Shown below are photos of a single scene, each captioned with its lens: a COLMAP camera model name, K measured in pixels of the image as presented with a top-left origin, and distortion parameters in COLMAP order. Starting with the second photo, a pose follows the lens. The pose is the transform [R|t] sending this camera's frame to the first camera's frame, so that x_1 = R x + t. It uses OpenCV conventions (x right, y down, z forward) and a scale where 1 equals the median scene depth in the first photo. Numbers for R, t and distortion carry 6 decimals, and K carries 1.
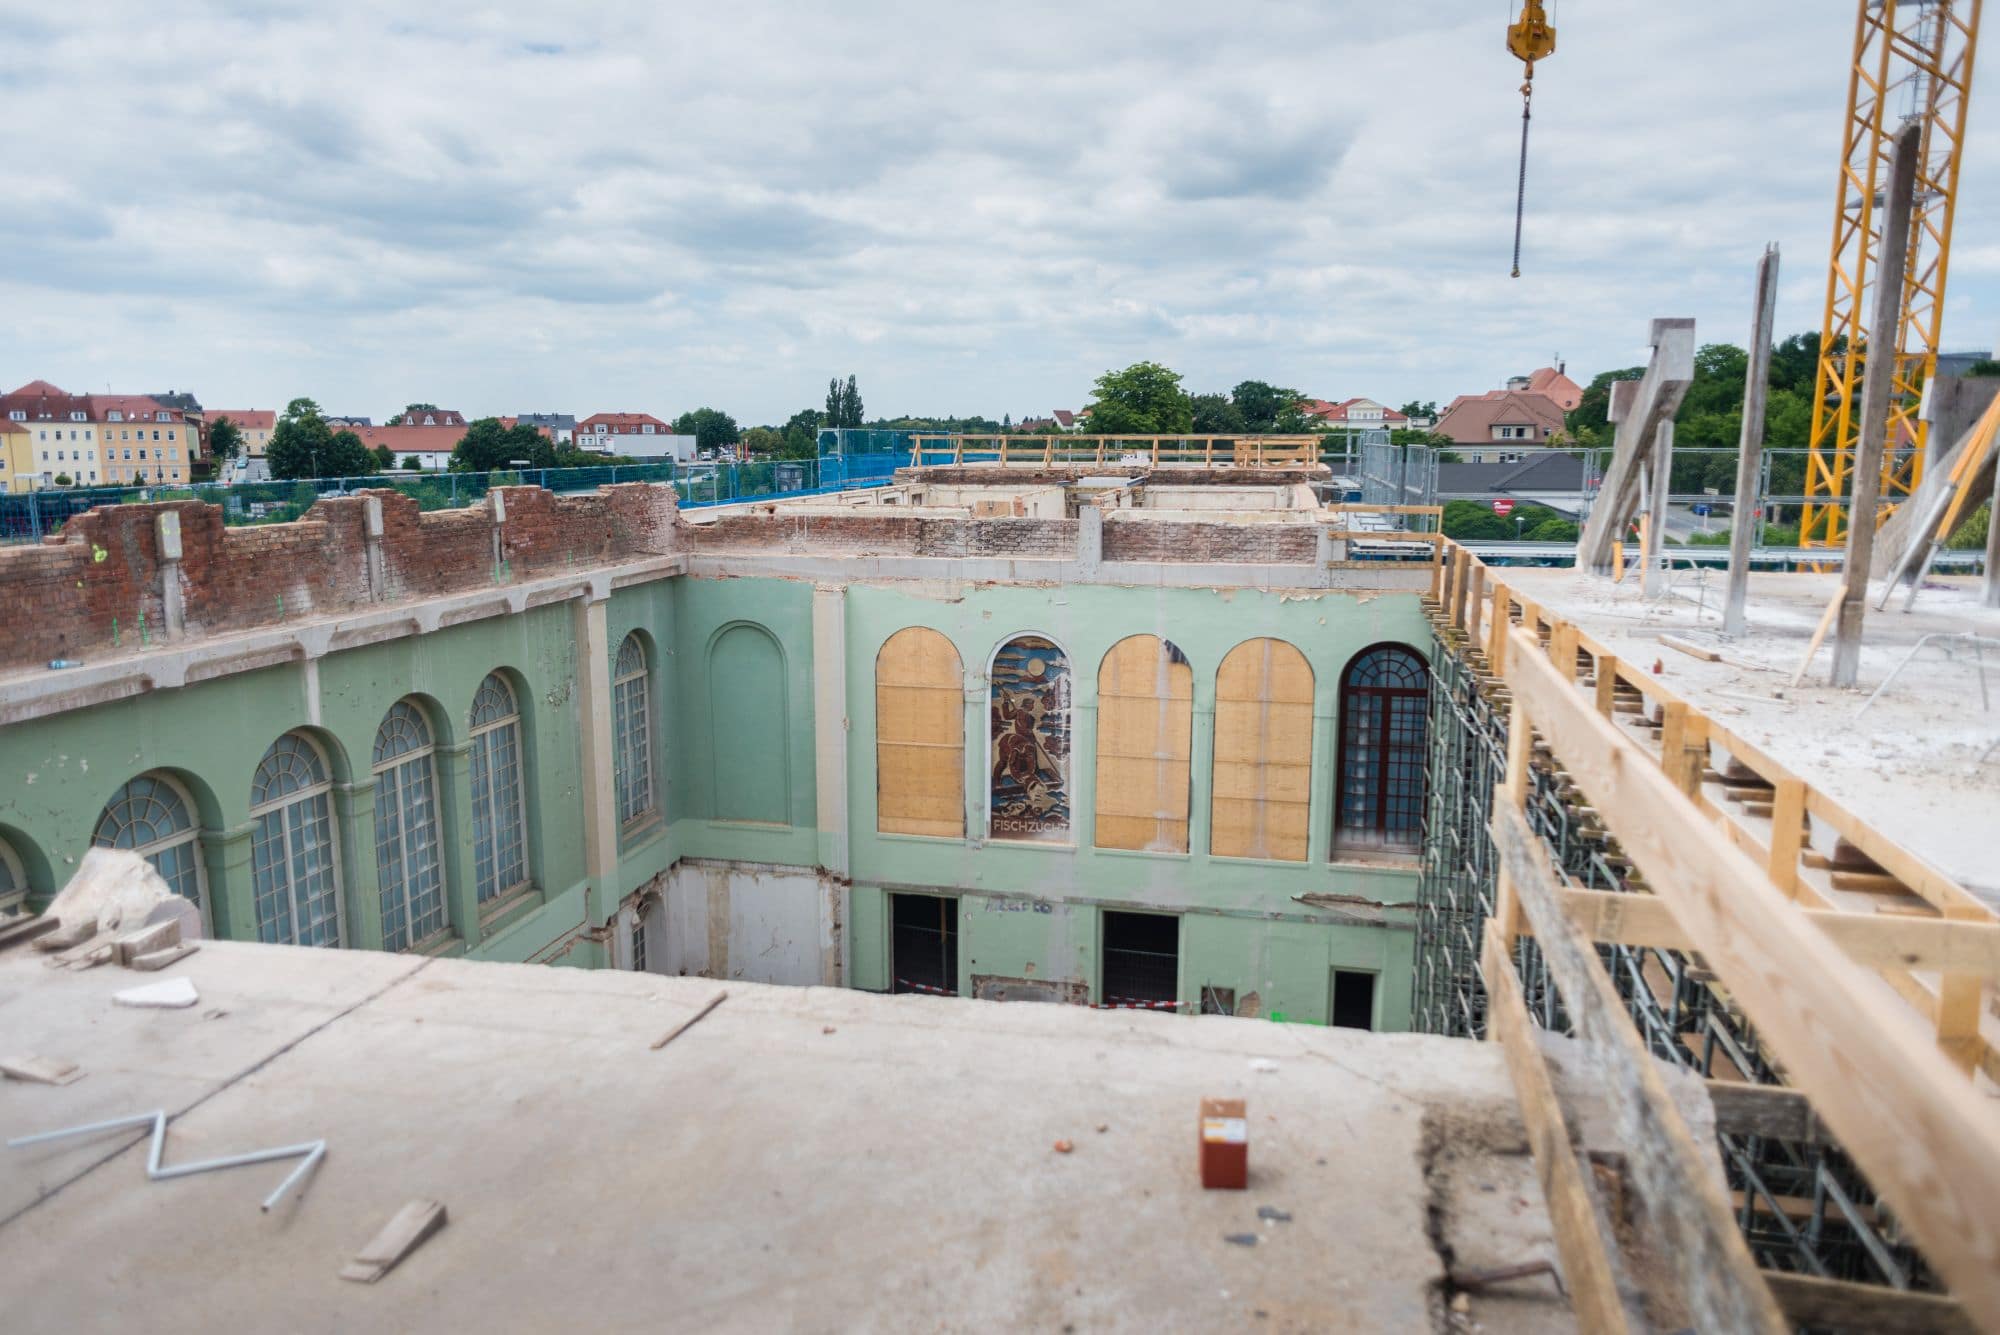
lens RADIAL K [[1324.2, 0, 995.7], [0, 1324.2, 660.8], [0, 0, 1]] dist [0.030523, -0.020442]
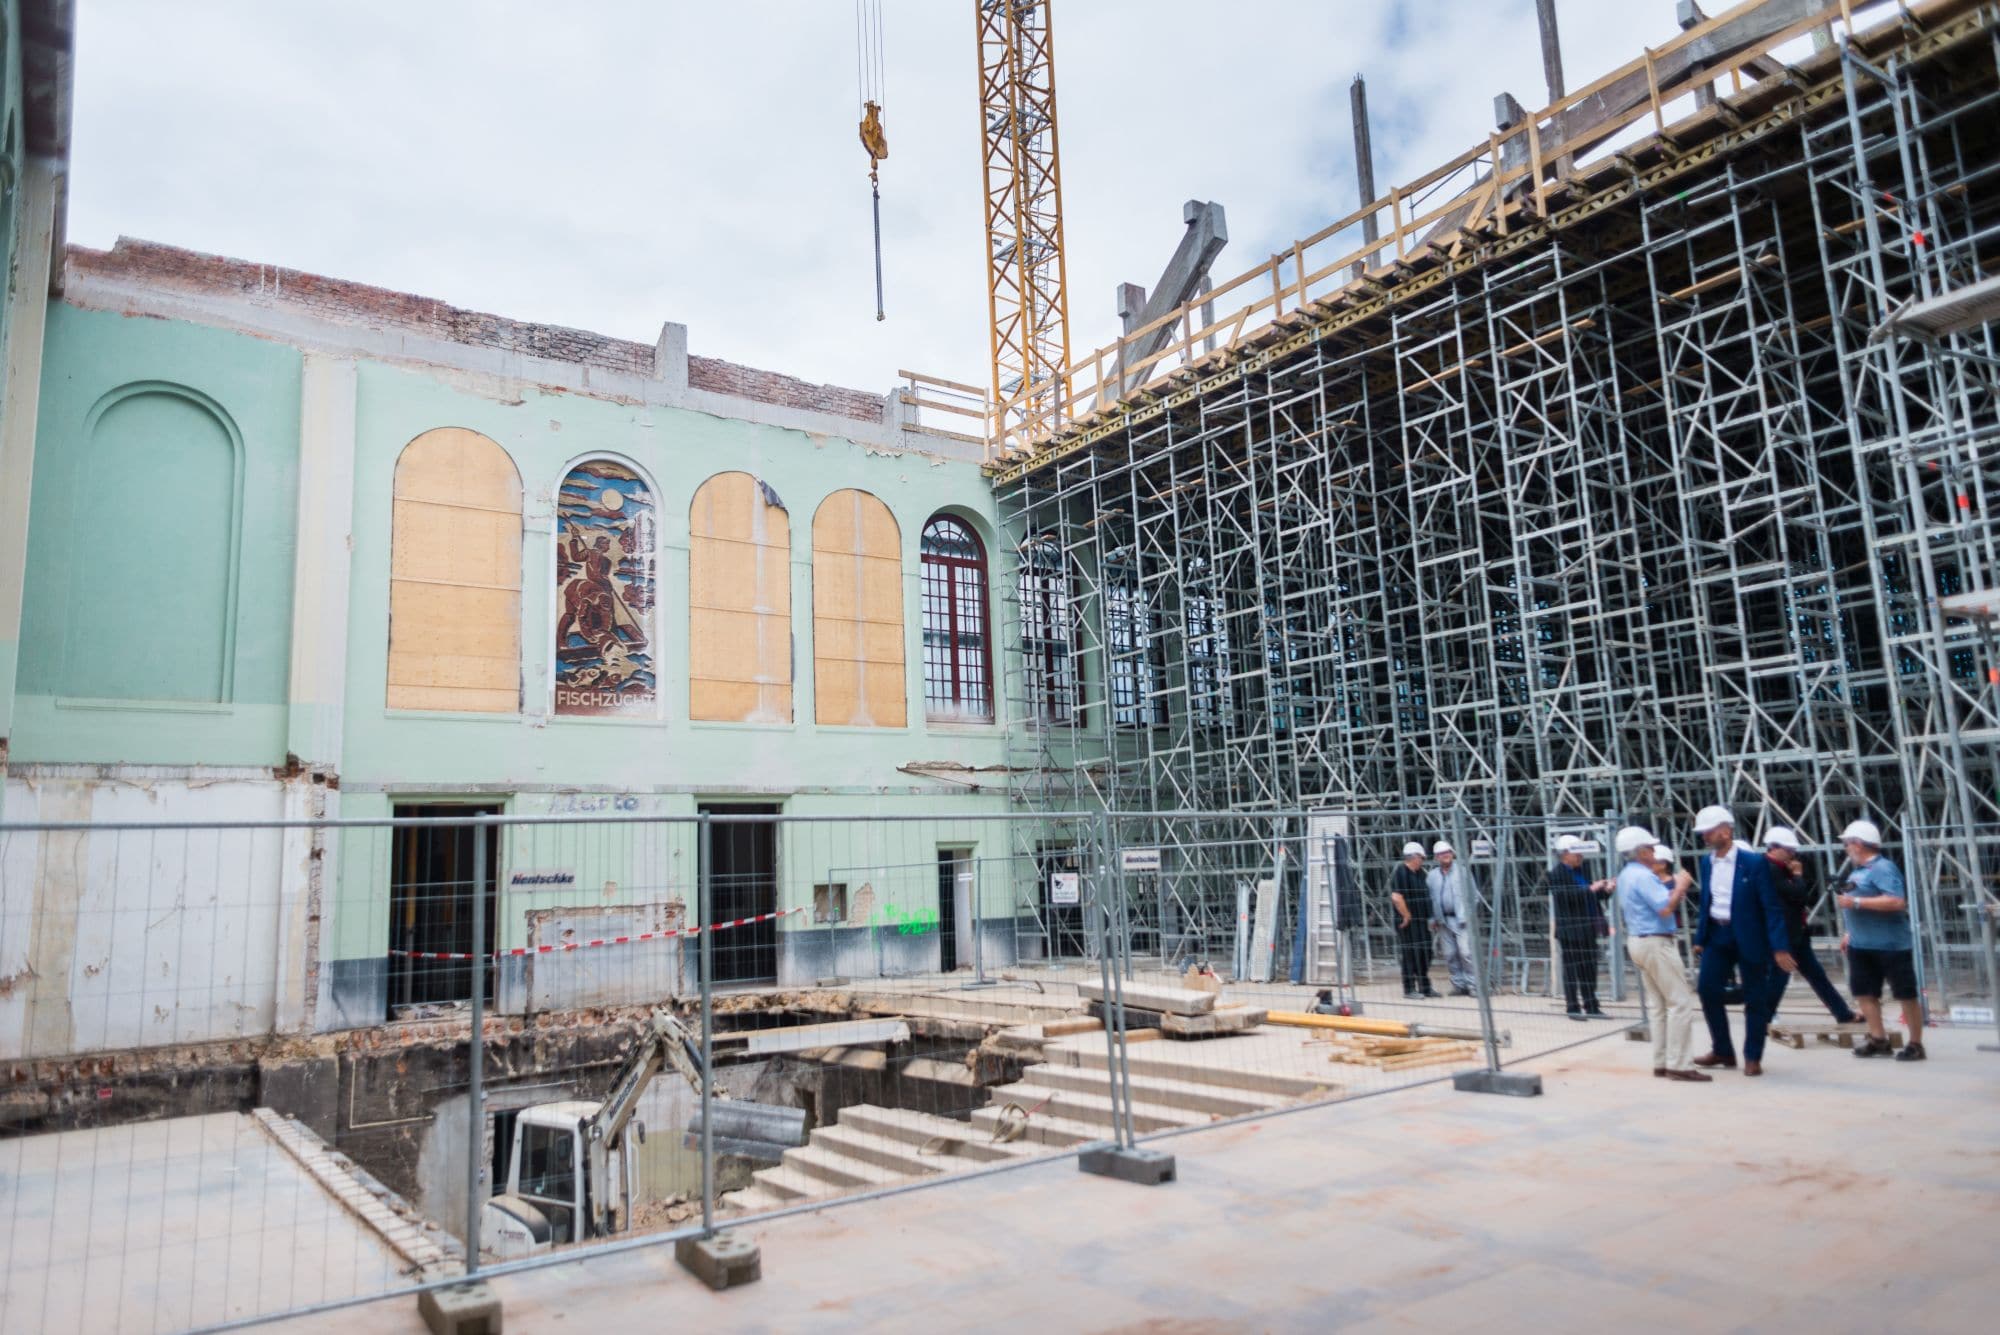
lens RADIAL K [[1324.2, 0, 1000.8], [0, 1324.2, 658.7], [0, 0, 1]] dist [0.030523, -0.020442]
pose [[0.671433, 0.093367, 0.735160, -0.388017], [0.165501, 0.948084, -0.271563, 0.347542], [-0.722349, 0.304006, 0.621122, 0.334944]]
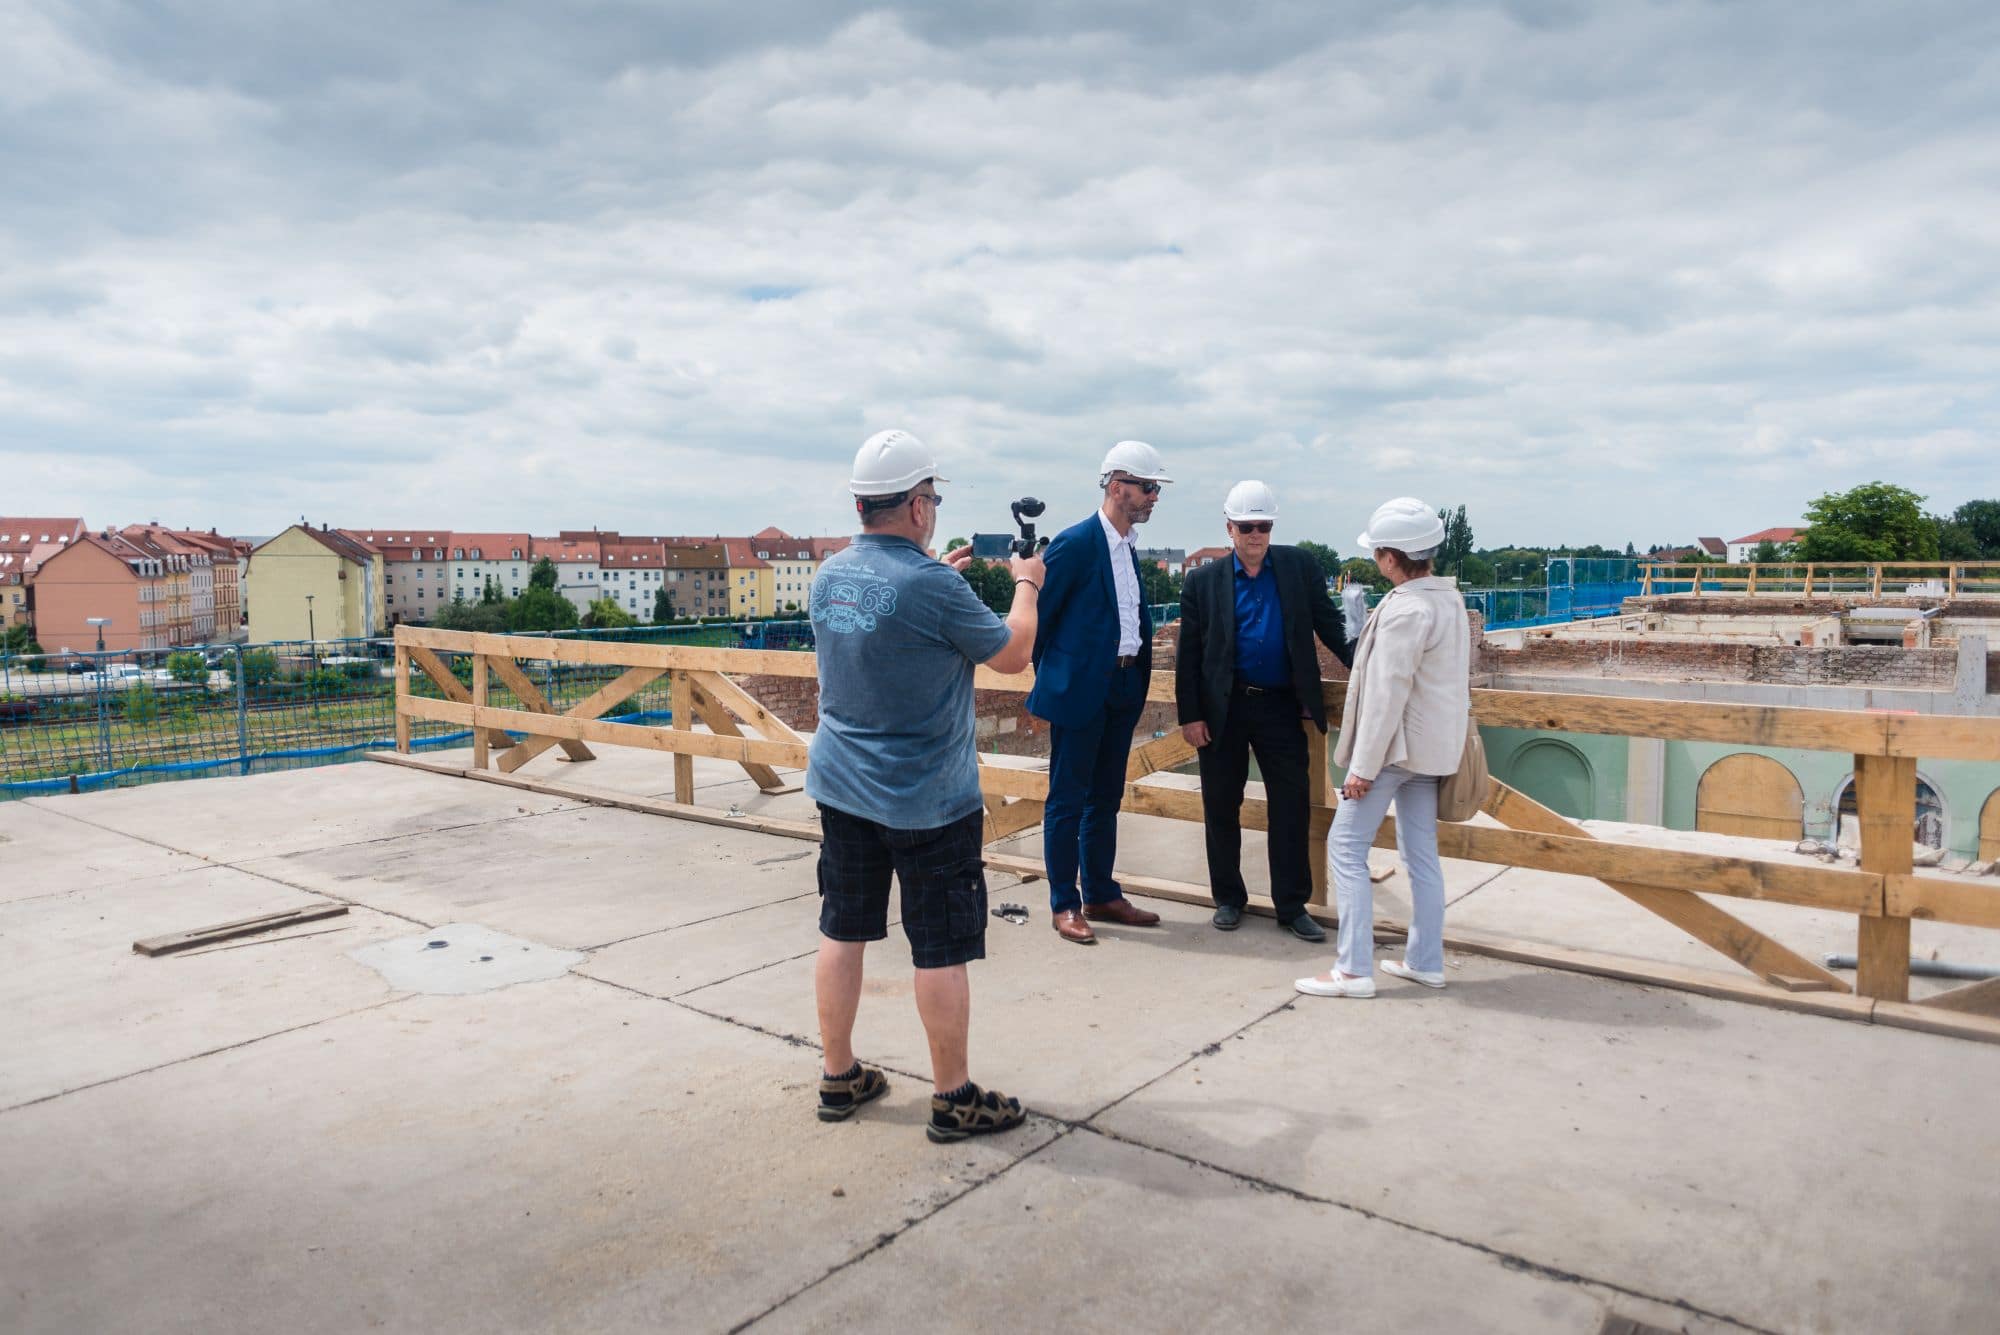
lens RADIAL K [[1324.2, 0, 989.2], [0, 1324.2, 659.1], [0, 0, 1]] dist [0.030523, -0.020442]
pose [[0.908476, 0.025151, -0.417180, -0.156252], [-0.066396, 0.994196, -0.084649, 0.025137], [0.412629, 0.104601, 0.904873, -0.136713]]
